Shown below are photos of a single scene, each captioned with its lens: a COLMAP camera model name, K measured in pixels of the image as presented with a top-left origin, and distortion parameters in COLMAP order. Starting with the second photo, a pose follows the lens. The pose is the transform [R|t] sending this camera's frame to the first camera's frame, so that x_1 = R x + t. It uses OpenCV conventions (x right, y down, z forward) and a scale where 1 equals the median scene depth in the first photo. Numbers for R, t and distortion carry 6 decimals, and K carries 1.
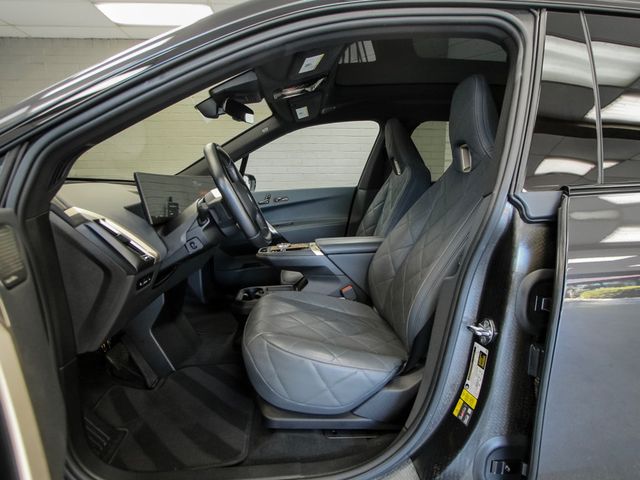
lens RADIAL K [[382.2, 0, 321.2], [0, 382.2, 251.2], [0, 0, 1]] dist [-0.028227, -0.000364]
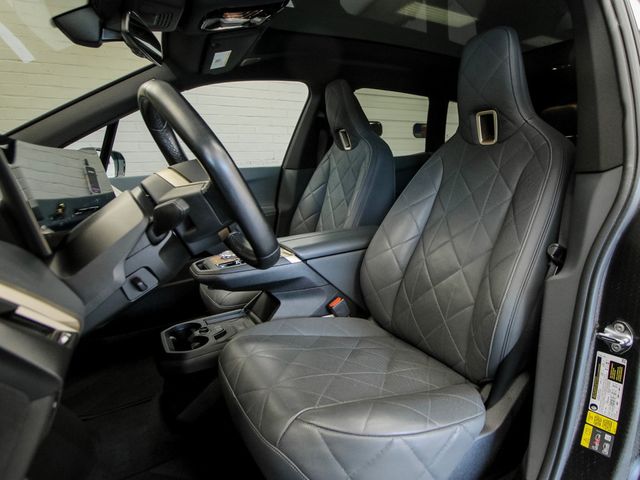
lens RADIAL K [[371.6, 0, 320.0], [0, 371.6, 240.0], [0, 0, 1]] dist [-0.019780, 0.000144]
pose [[0.871225, -0.110832, 0.478208, -0.295126], [0.100820, 0.993810, 0.046651, -0.059636], [-0.480418, 0.007569, 0.877007, 0.383271]]
